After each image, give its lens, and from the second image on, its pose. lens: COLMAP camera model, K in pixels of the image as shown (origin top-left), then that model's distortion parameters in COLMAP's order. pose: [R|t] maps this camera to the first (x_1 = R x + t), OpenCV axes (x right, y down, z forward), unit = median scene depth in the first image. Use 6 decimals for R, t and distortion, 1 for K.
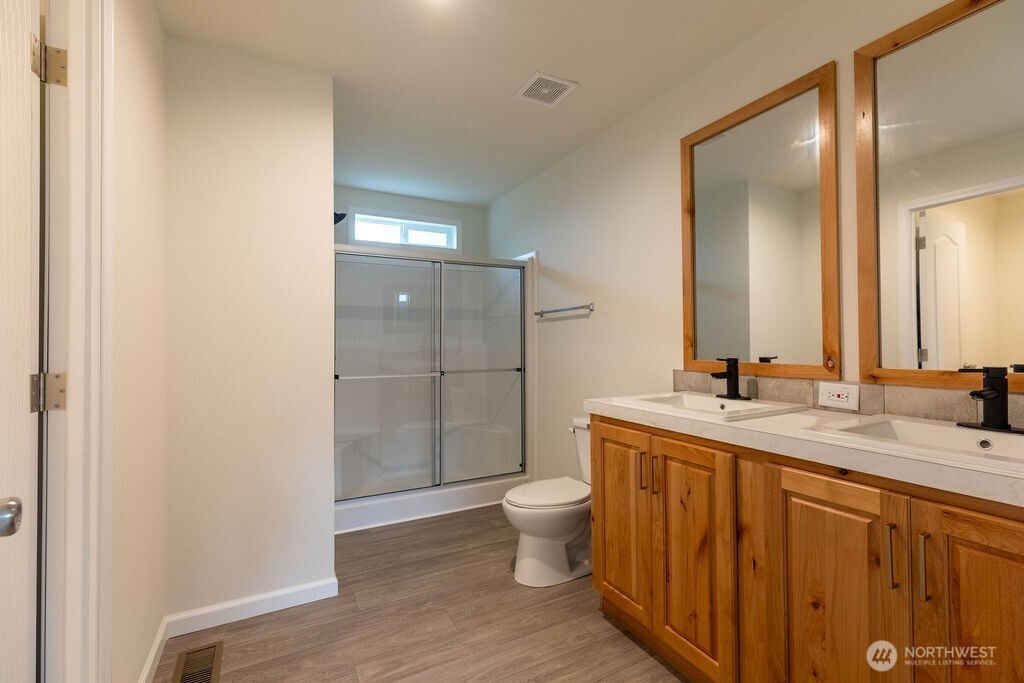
lens RADIAL K [[457.1, 0, 507.8], [0, 457.1, 336.0], [0, 0, 1]] dist [0.000210, -0.000466]
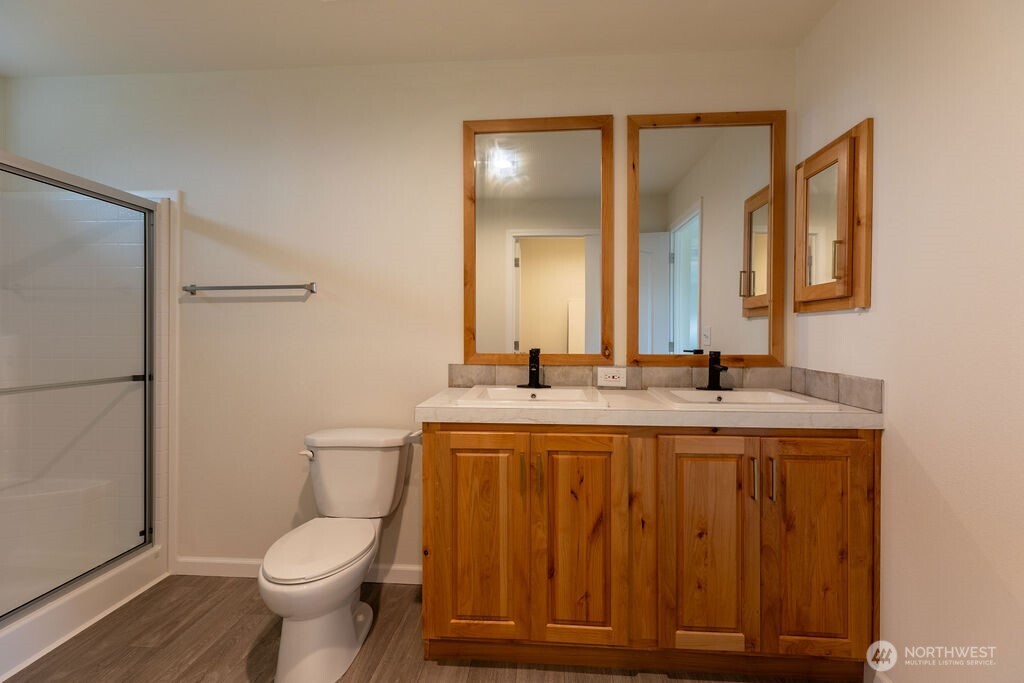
lens RADIAL K [[467.8, 0, 508.7], [0, 467.8, 337.0], [0, 0, 1]] dist [0.005500, -0.000437]
pose [[0.520913, 0.002715, 0.853605, -0.540896], [-0.017732, 0.999814, 0.007641, 0.011999], [-0.853425, -0.019116, 0.520864, 0.545212]]
